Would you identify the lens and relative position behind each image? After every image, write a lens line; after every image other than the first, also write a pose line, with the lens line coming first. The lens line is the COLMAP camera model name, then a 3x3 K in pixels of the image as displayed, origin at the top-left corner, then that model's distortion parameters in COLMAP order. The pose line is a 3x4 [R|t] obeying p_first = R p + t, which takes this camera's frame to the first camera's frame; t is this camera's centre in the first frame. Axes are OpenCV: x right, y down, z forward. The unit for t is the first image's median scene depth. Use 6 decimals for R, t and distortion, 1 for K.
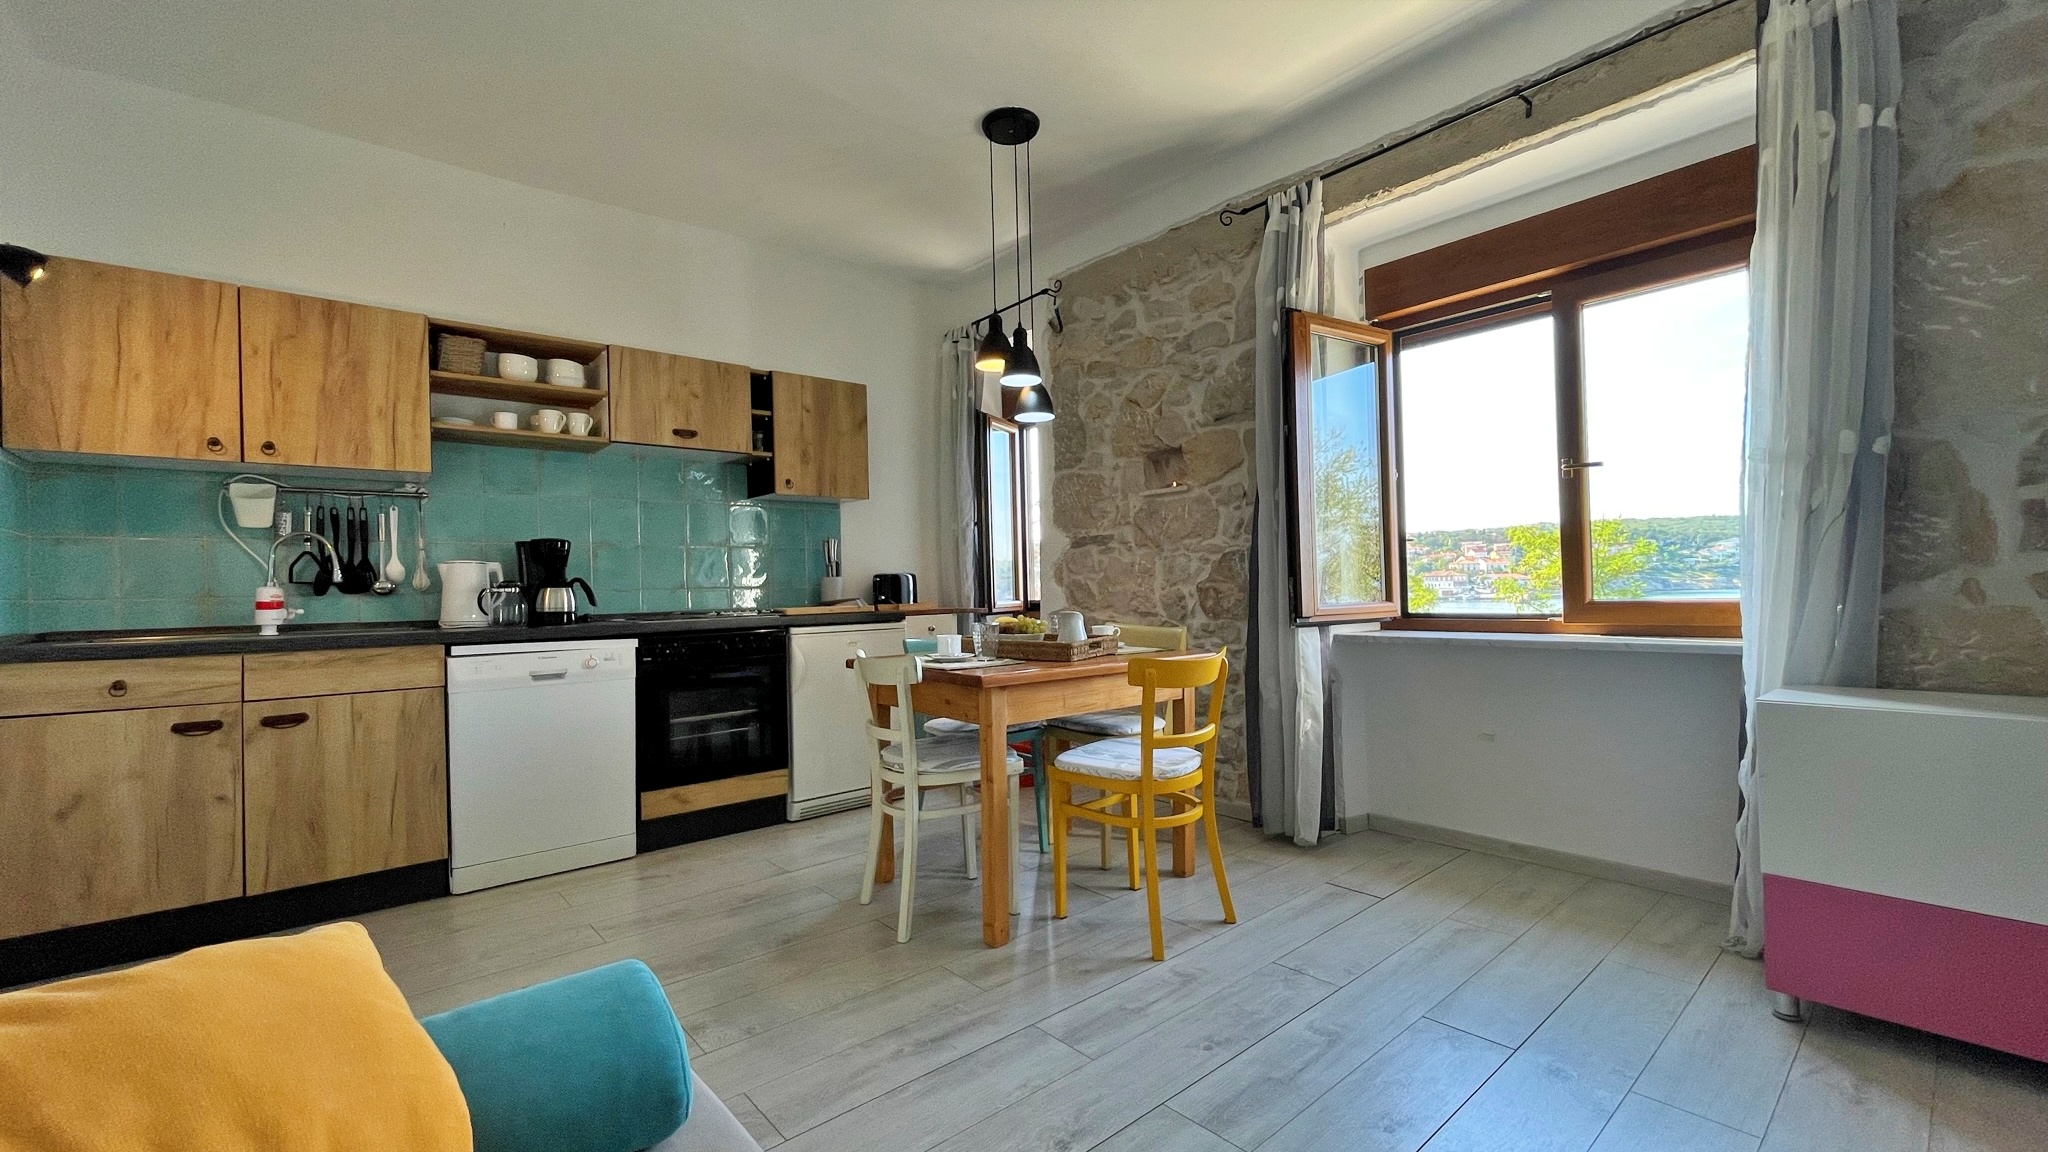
lens RADIAL K [[832.7, 0, 1019.0], [0, 832.7, 585.4], [0, 0, 1]] dist [-0.001370, -0.000184]
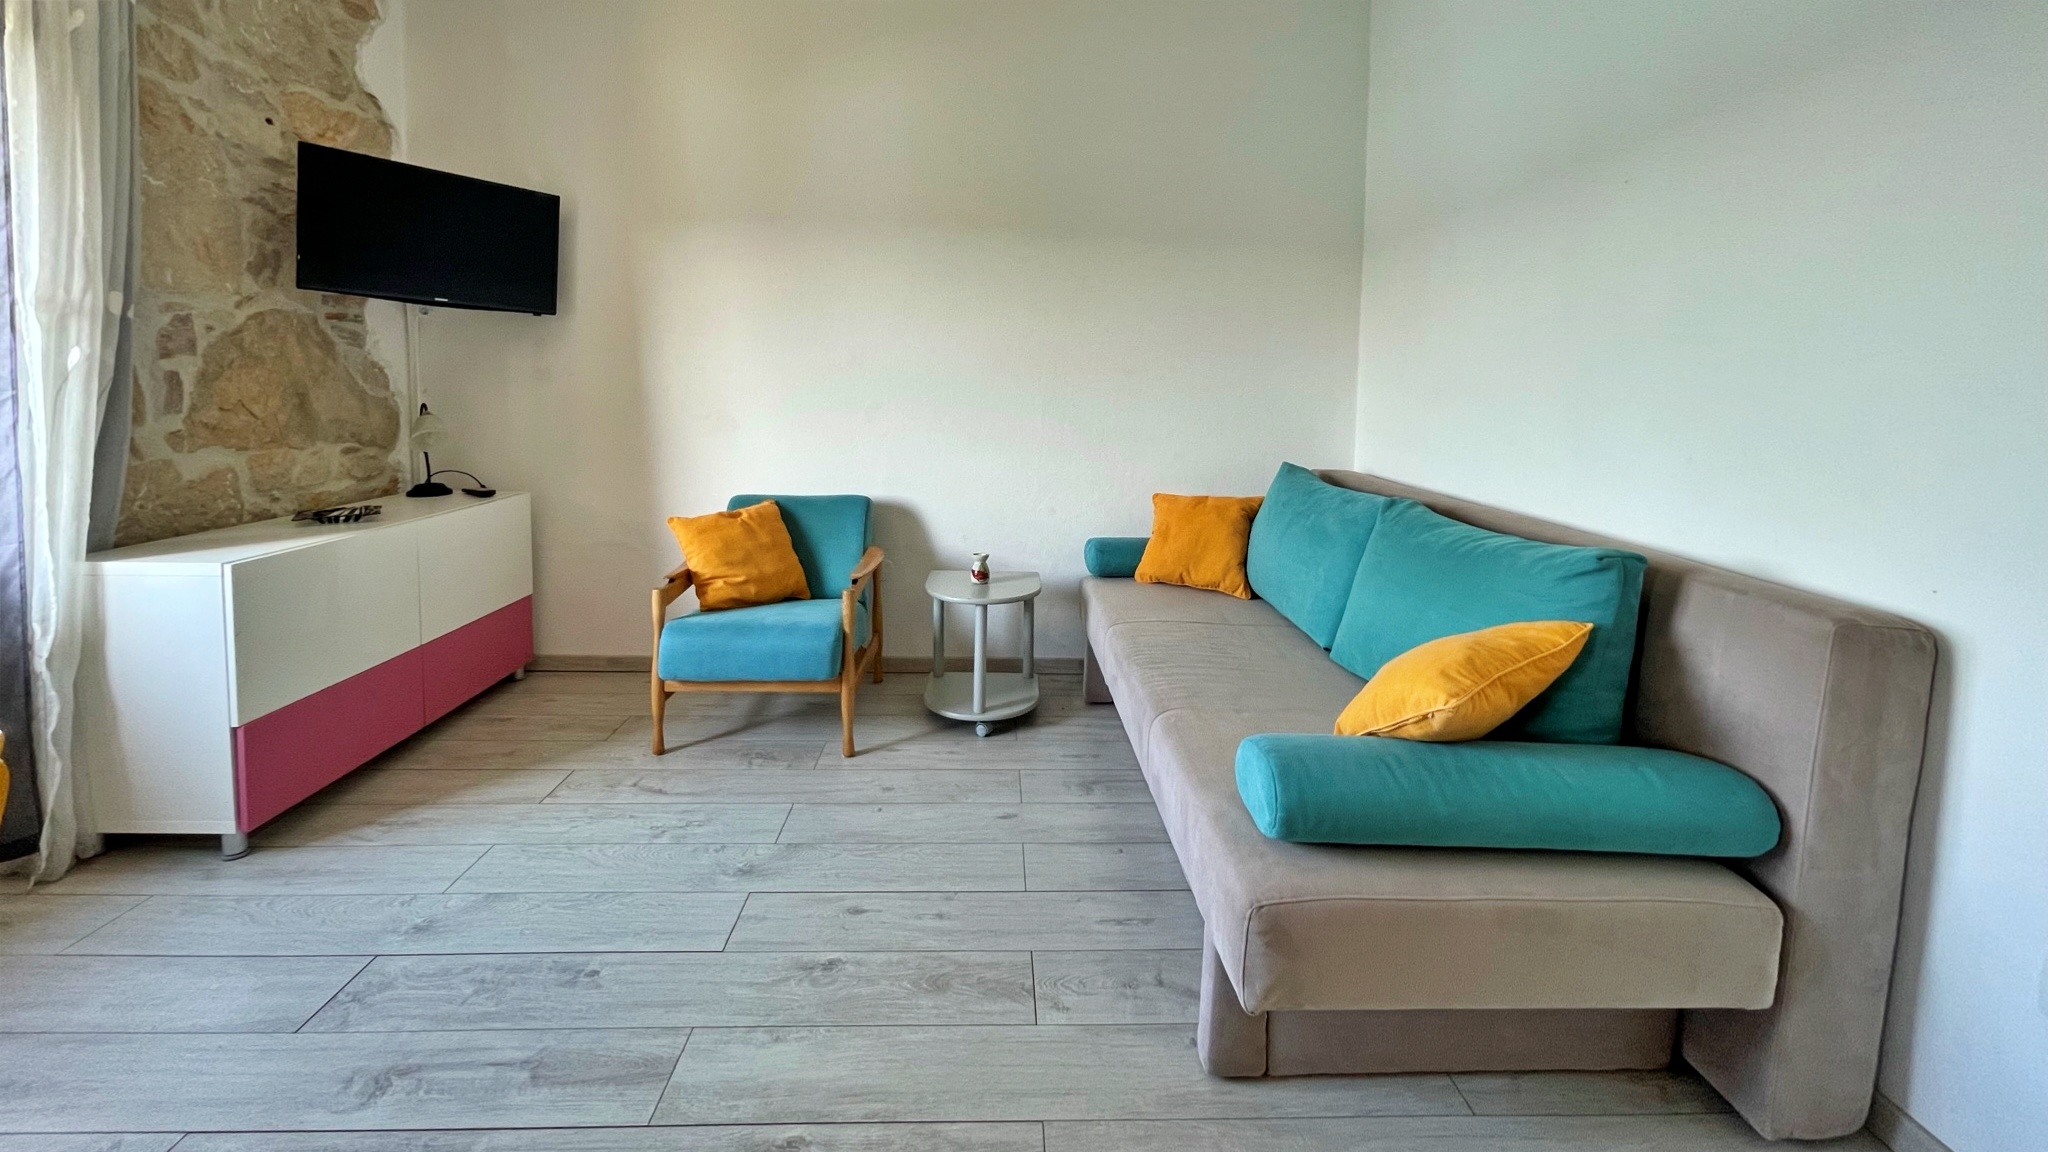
lens RADIAL K [[829.9, 0, 1016.2], [0, 829.9, 441.5], [0, 0, 1]] dist [-0.001344, 0.000108]
pose [[-0.773480, -0.032004, 0.633012, -0.256012], [0.001263, 0.998645, 0.052033, -0.032282], [-0.633819, 0.041046, -0.772391, 0.600142]]
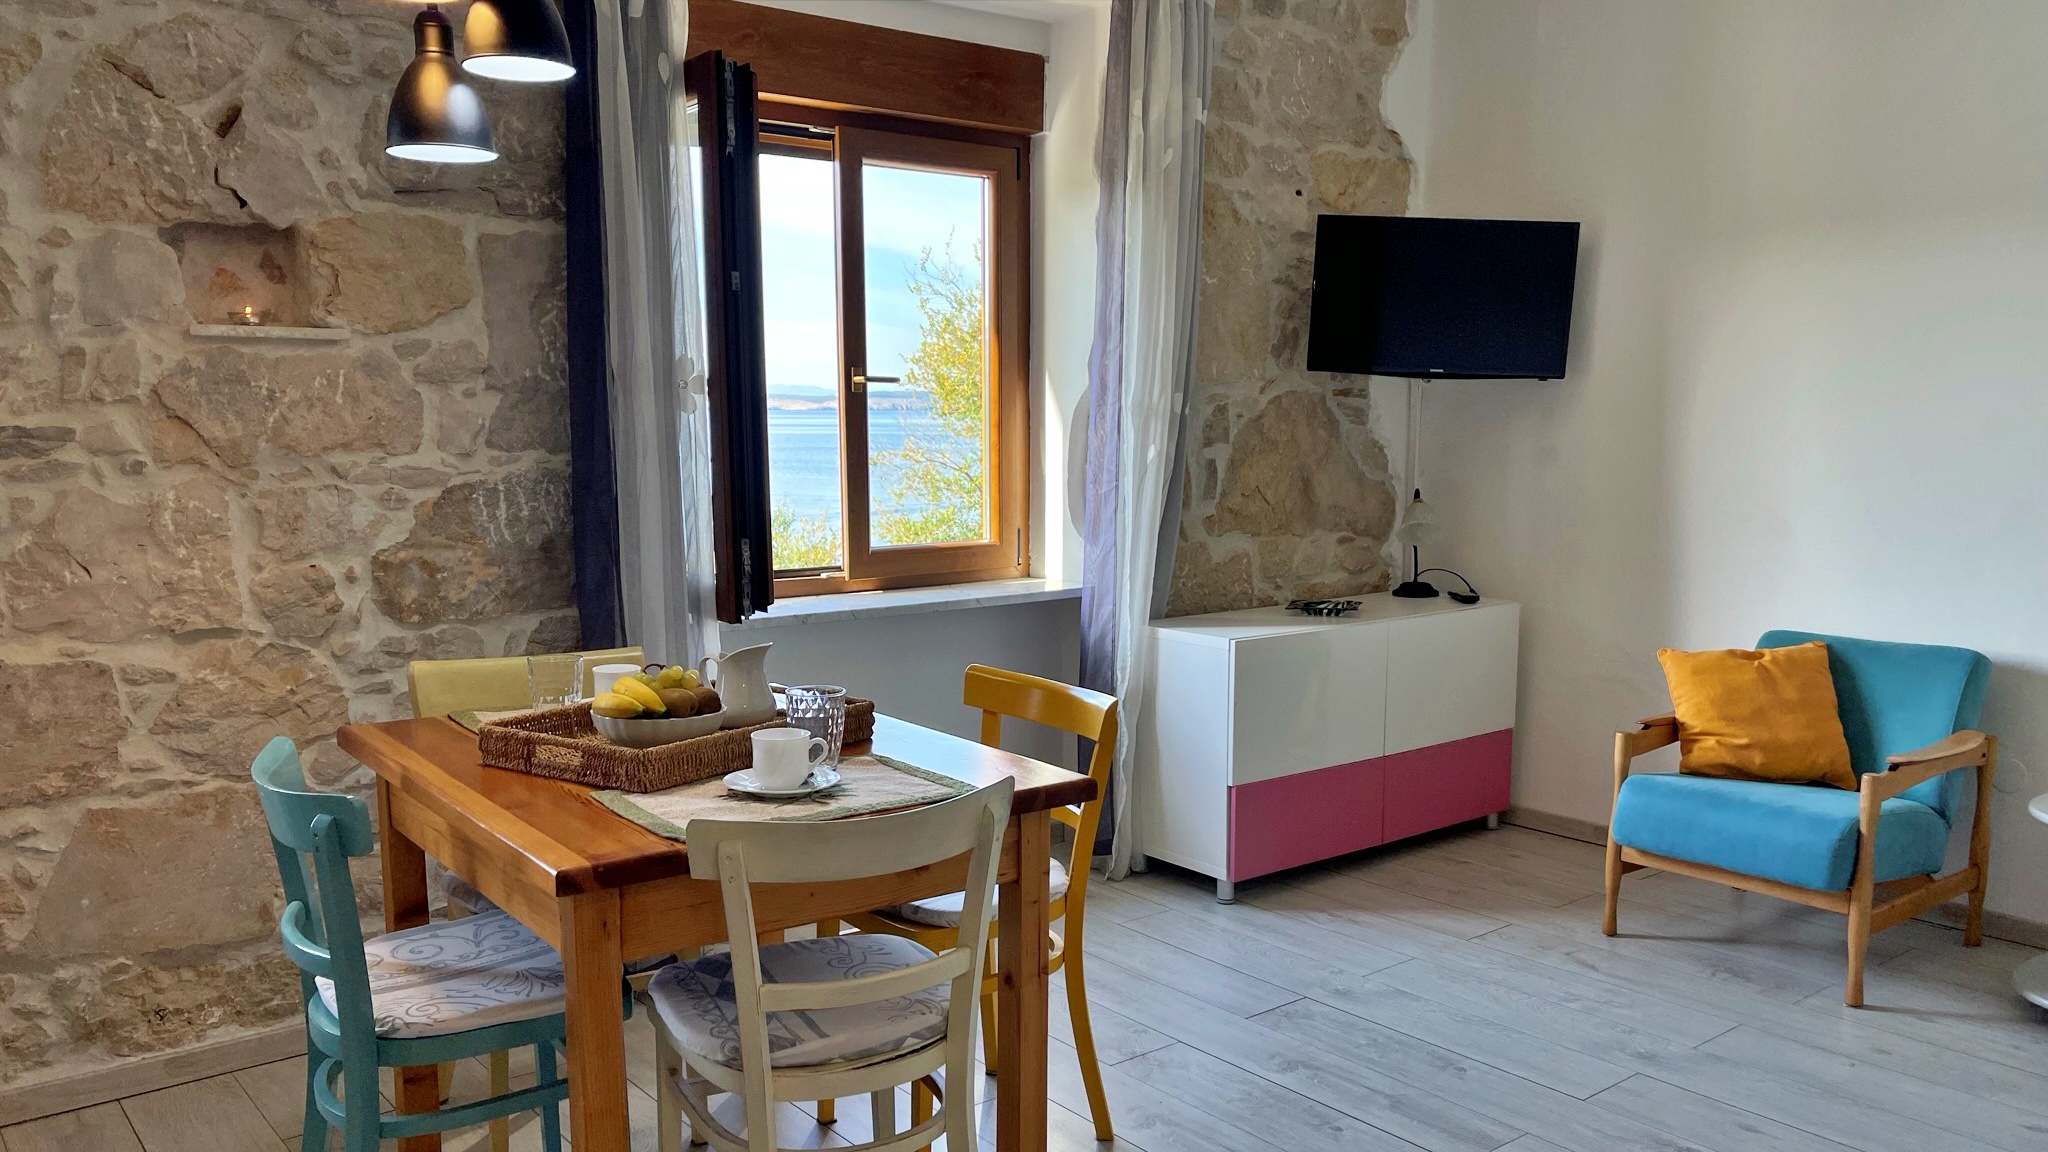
lens RADIAL K [[1556.2, 0, 1023.4], [0, 1556.2, 655.3], [0, 0, 1]] dist [0.032444, -0.007759]
pose [[0.034635, -0.130631, 0.990826, -0.632004], [-0.003788, 0.991396, 0.130839, -0.060375], [-0.999393, -0.008285, 0.033842, 0.625707]]
